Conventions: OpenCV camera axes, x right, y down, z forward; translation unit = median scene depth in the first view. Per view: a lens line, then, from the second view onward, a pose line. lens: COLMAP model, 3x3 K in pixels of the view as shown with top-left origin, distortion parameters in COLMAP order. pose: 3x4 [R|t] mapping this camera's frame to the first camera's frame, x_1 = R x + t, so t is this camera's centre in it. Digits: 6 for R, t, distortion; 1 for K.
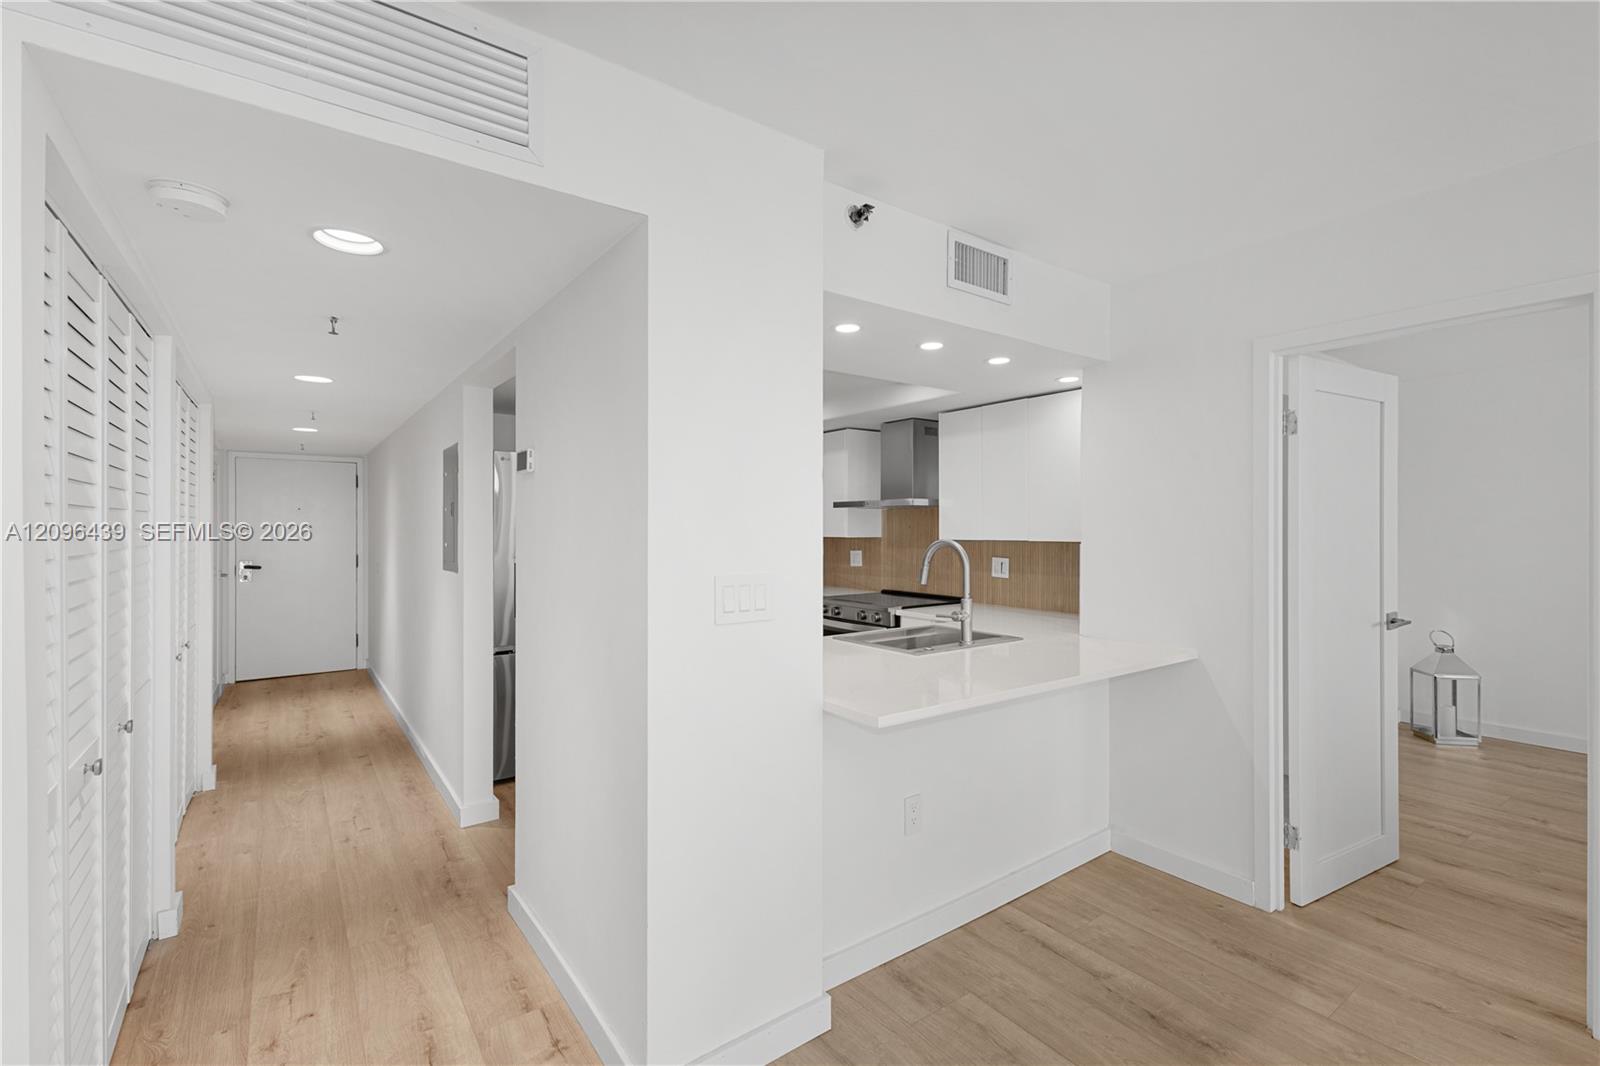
lens RADIAL K [[701.3, 0, 790.6], [0, 701.3, 534.3], [0, 0, 1]] dist [0.015433, -0.002306]
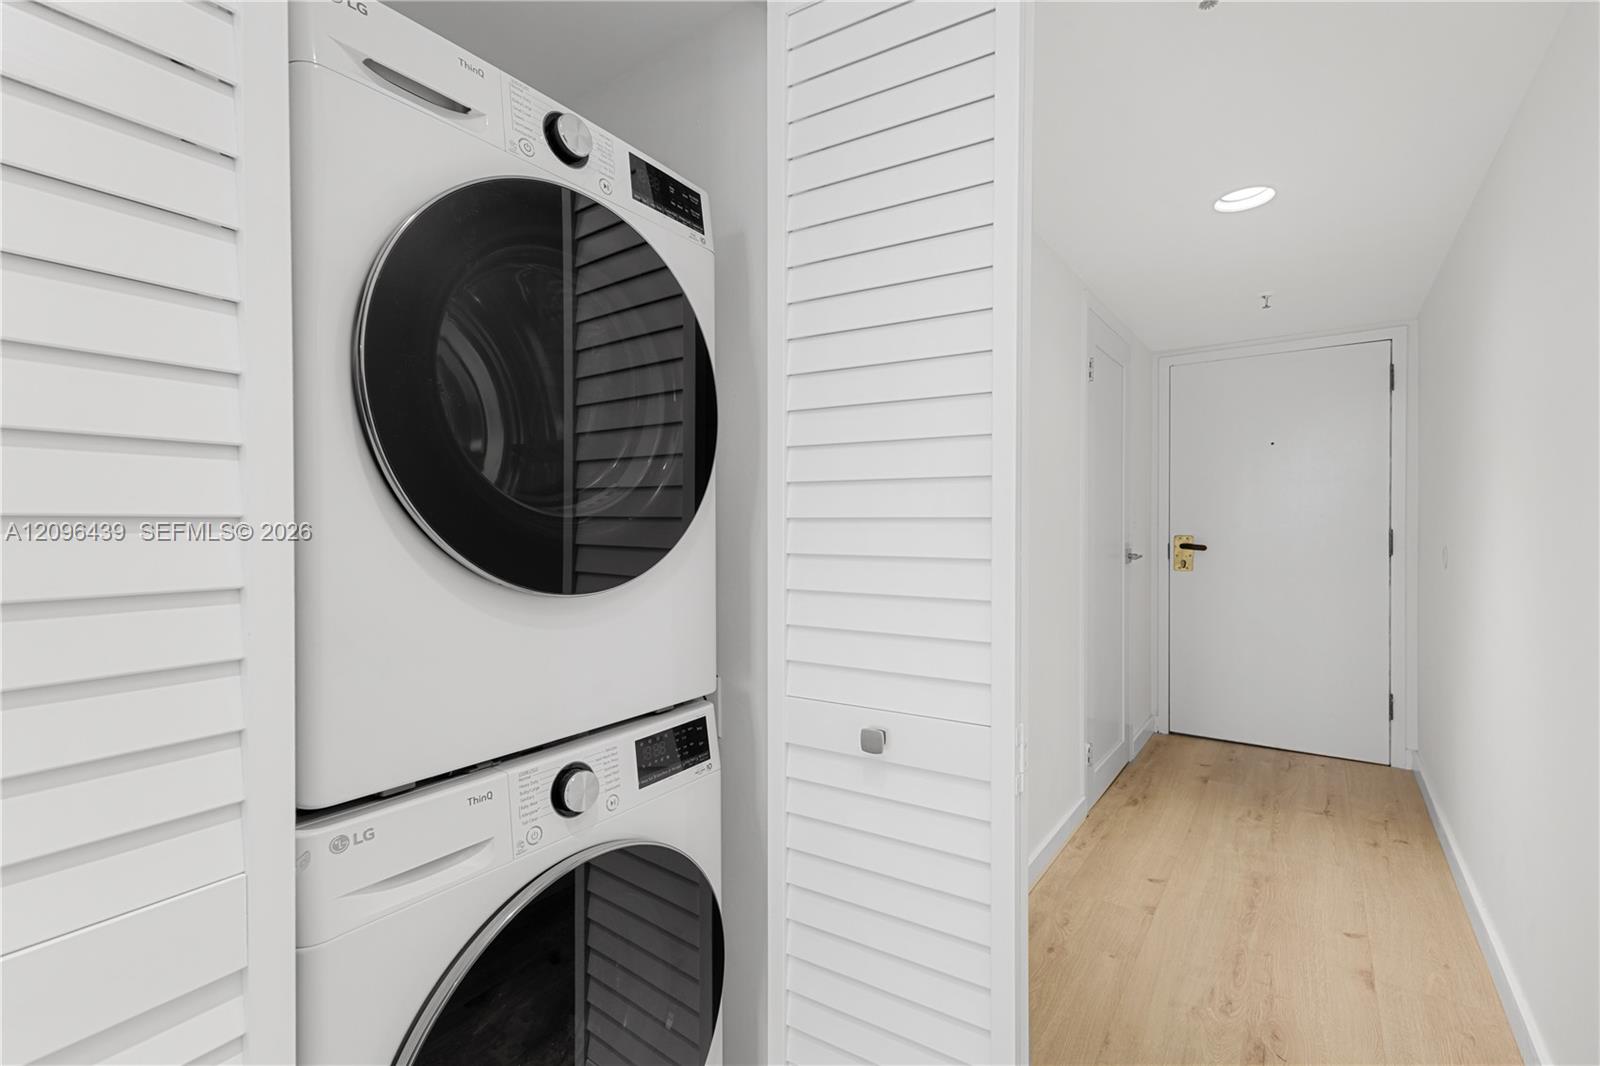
lens RADIAL K [[701.3, 0, 795.9], [0, 701.3, 530.8], [0, 0, 1]] dist [0.015433, -0.002306]
pose [[0.303367, 0.006130, -0.952854, -0.551884], [-0.005875, 0.999972, 0.004563, 0.059343], [0.952856, 0.004214, 0.303395, 0.927059]]
